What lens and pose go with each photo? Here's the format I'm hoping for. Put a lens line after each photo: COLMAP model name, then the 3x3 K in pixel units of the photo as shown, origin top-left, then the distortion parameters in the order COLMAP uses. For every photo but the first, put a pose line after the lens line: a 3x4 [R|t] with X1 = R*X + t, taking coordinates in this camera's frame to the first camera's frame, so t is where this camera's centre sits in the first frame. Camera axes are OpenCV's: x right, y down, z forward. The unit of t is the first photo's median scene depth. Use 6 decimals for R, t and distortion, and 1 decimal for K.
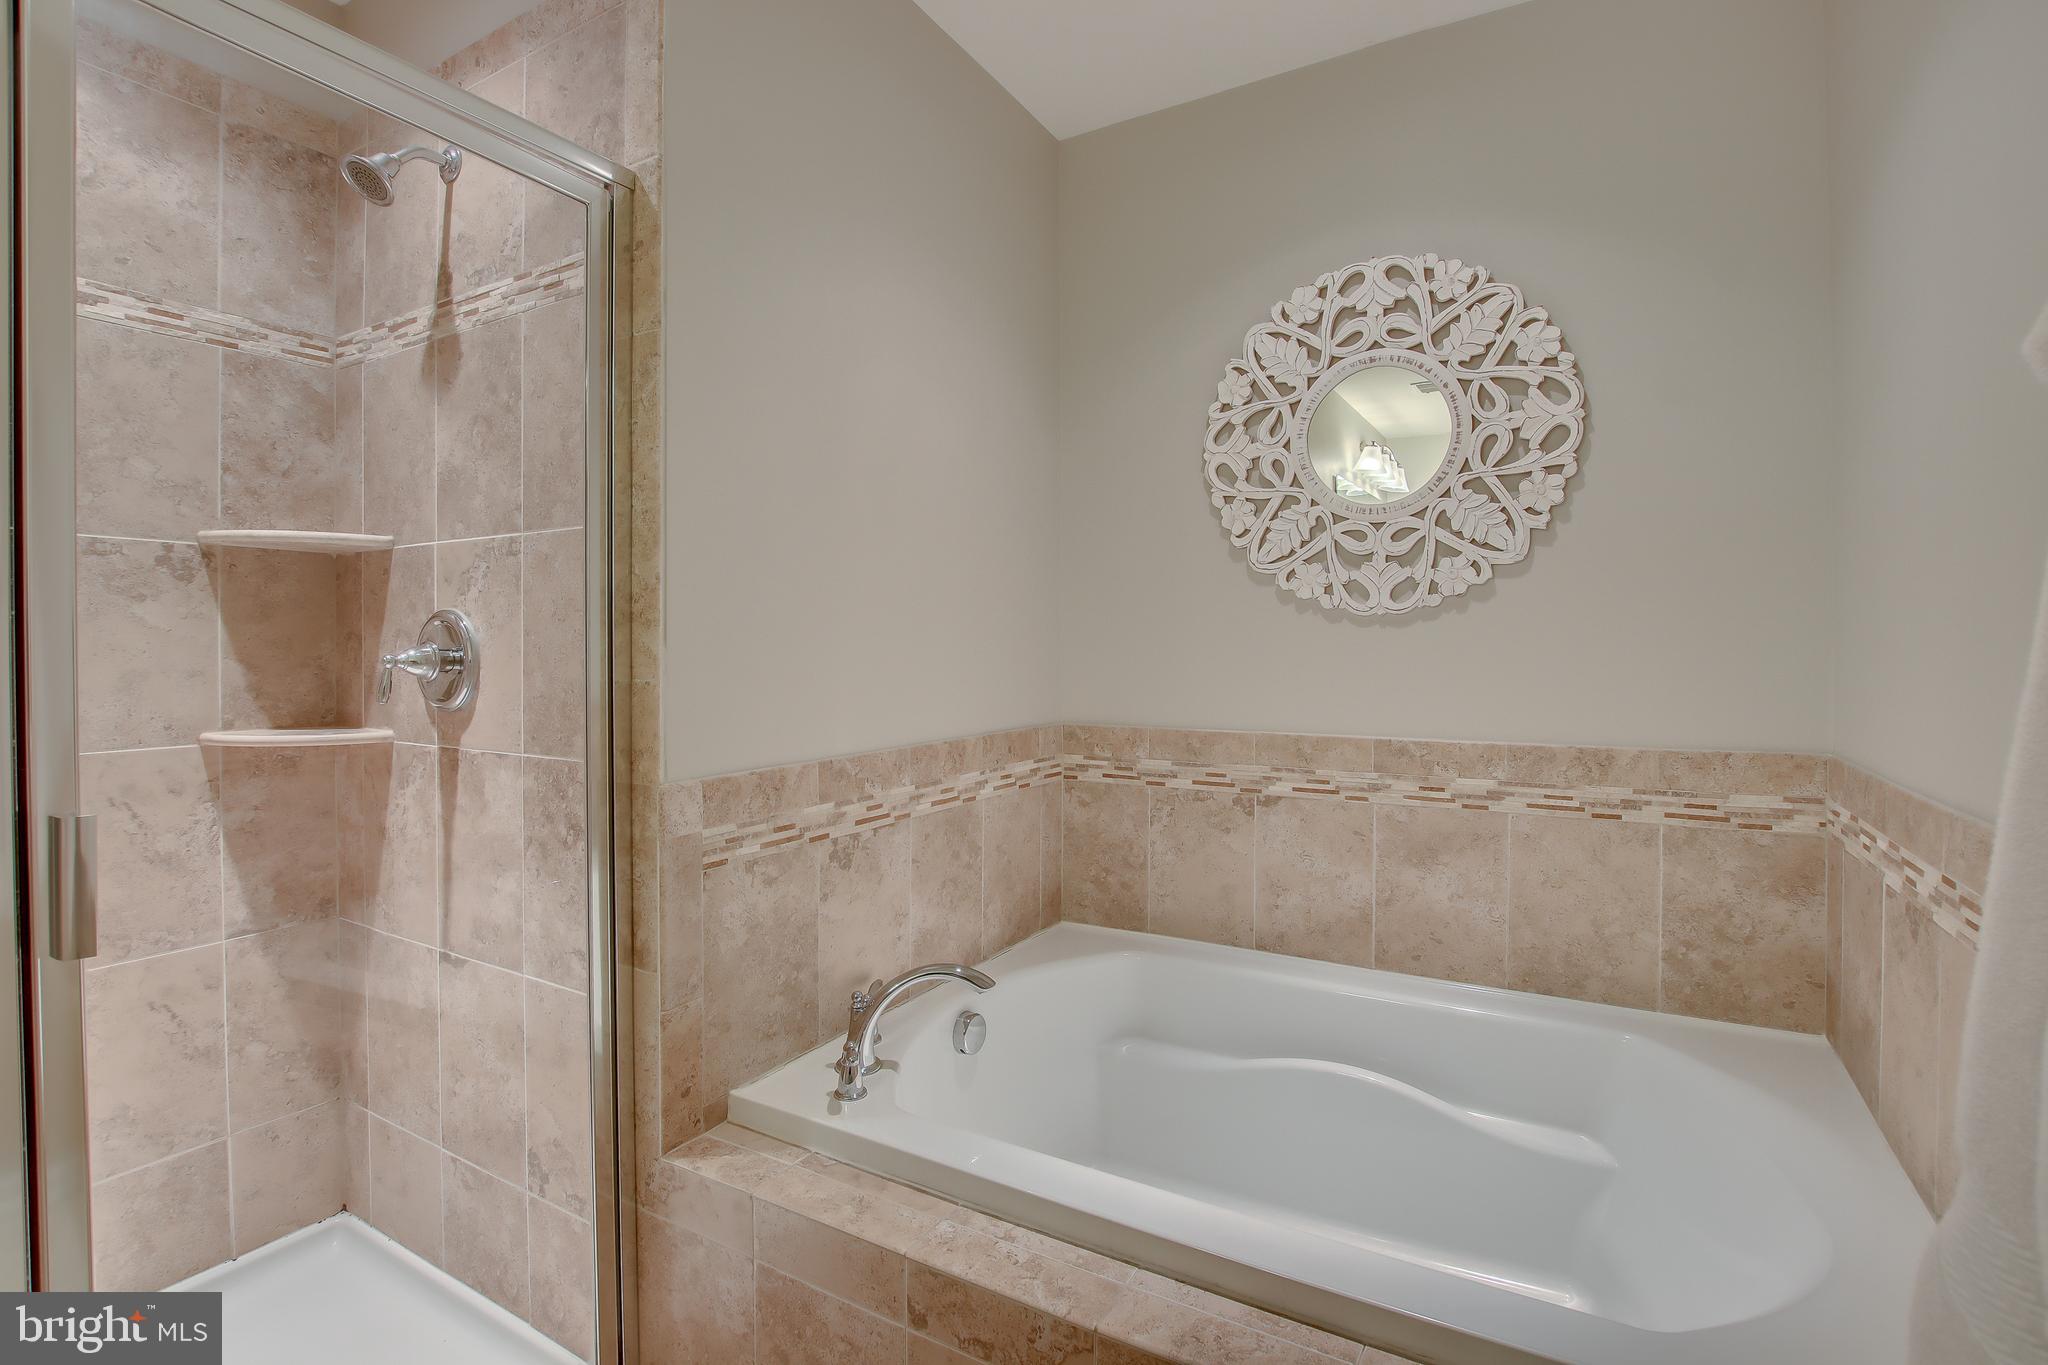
lens RADIAL K [[964.7, 0, 989.6], [0, 964.7, 650.1], [0, 0, 1]] dist [-0.021845, -0.000152]
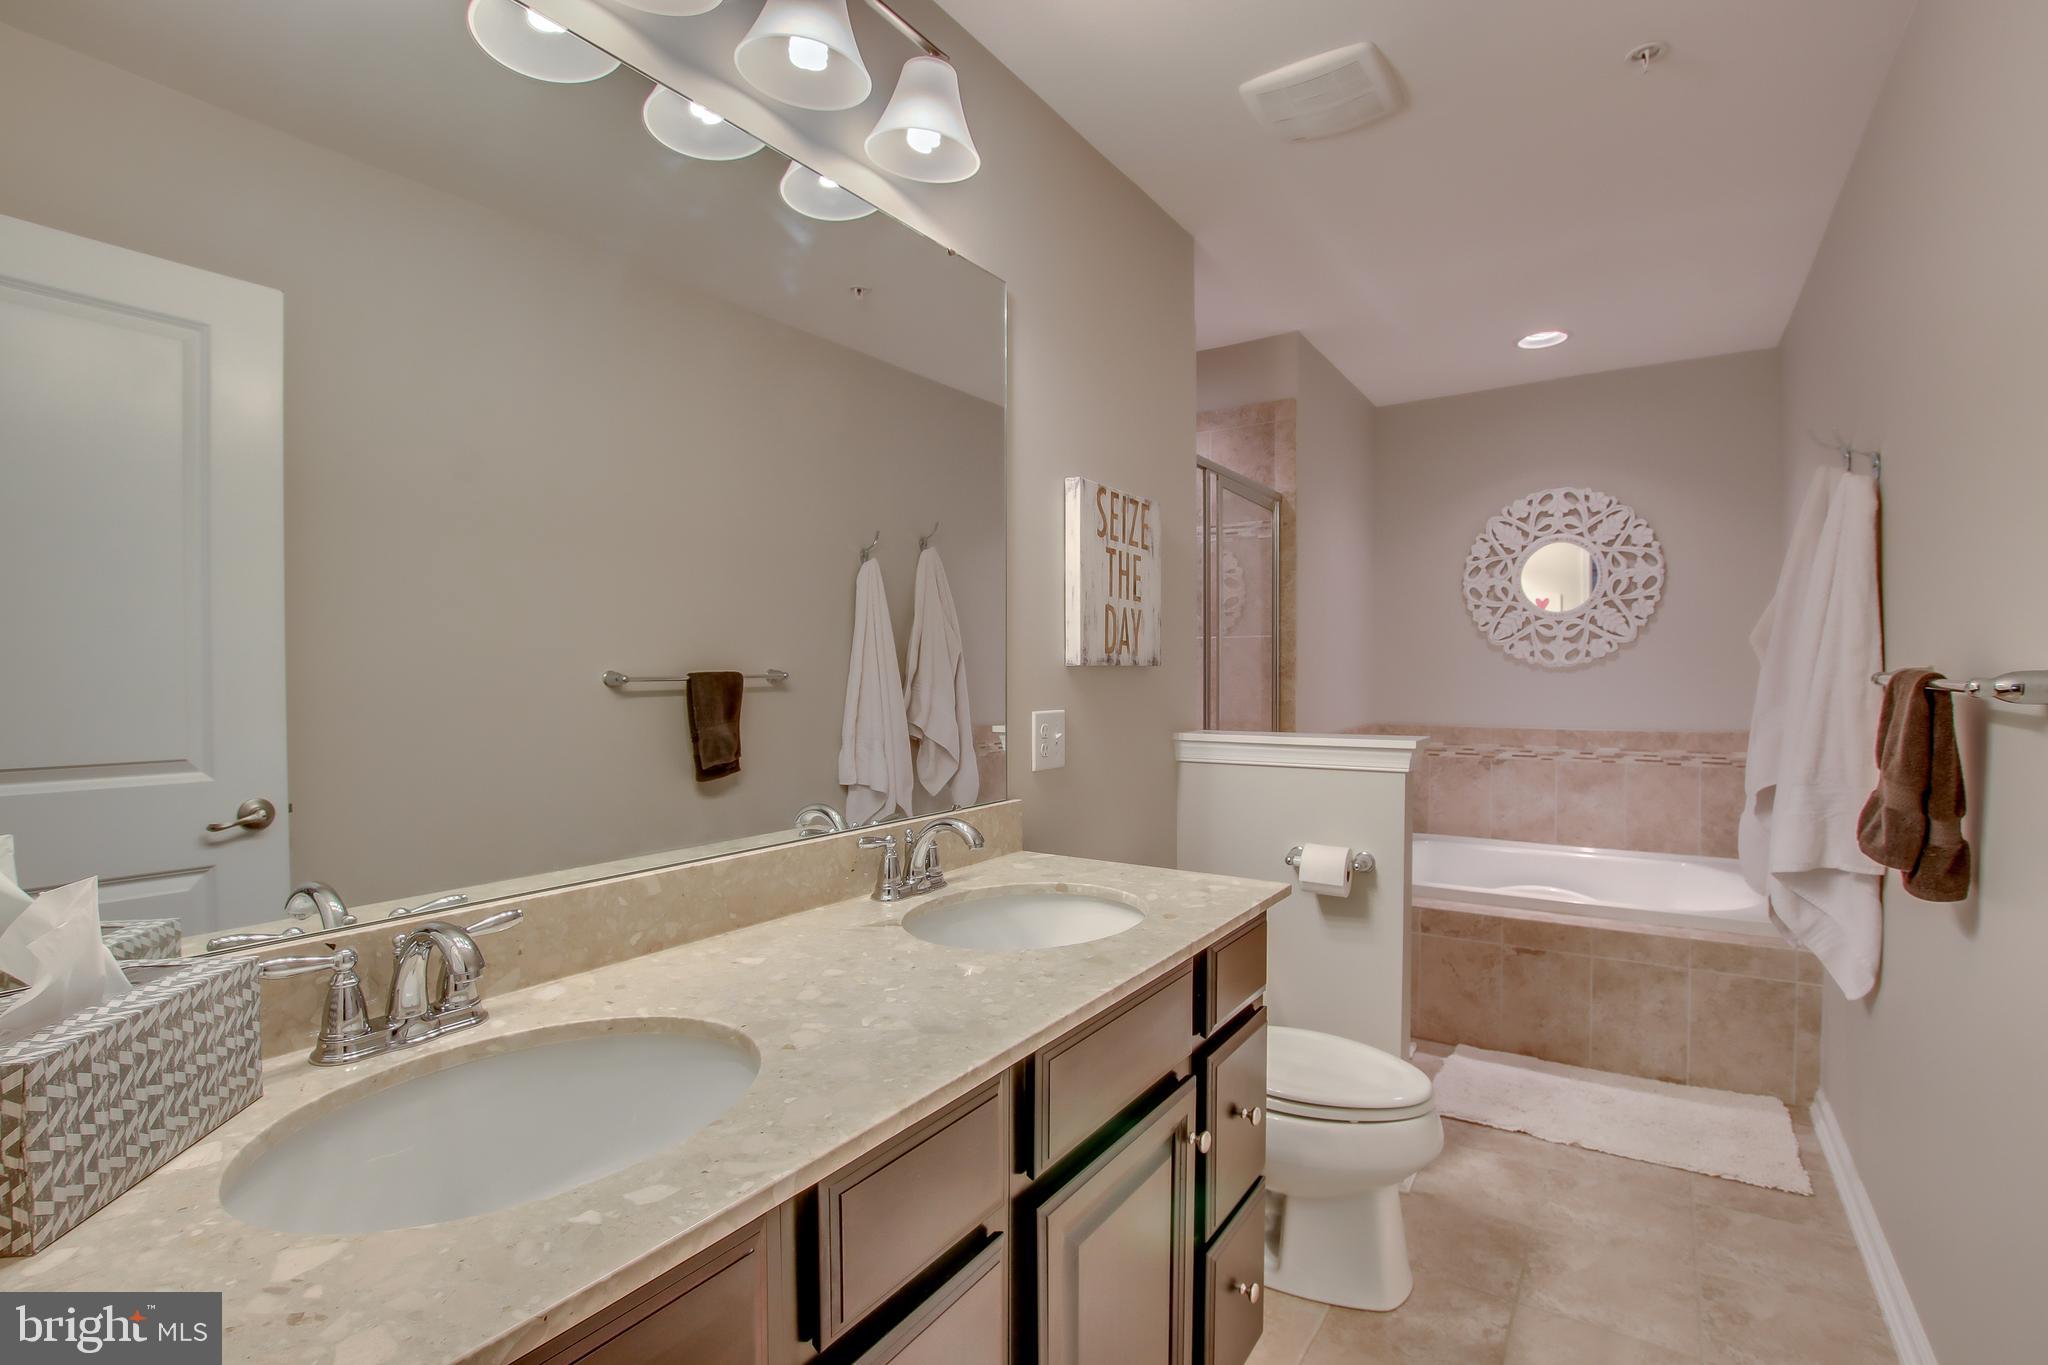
lens RADIAL K [[964.7, 0, 1026.5], [0, 964.7, 689.2], [0, 0, 1]] dist [-0.021845, -0.000152]
pose [[0.999761, -0.002641, -0.021704, -0.667070], [0.002947, 0.999897, 0.014071, -0.022312], [0.021665, -0.014132, 0.999665, -1.028082]]
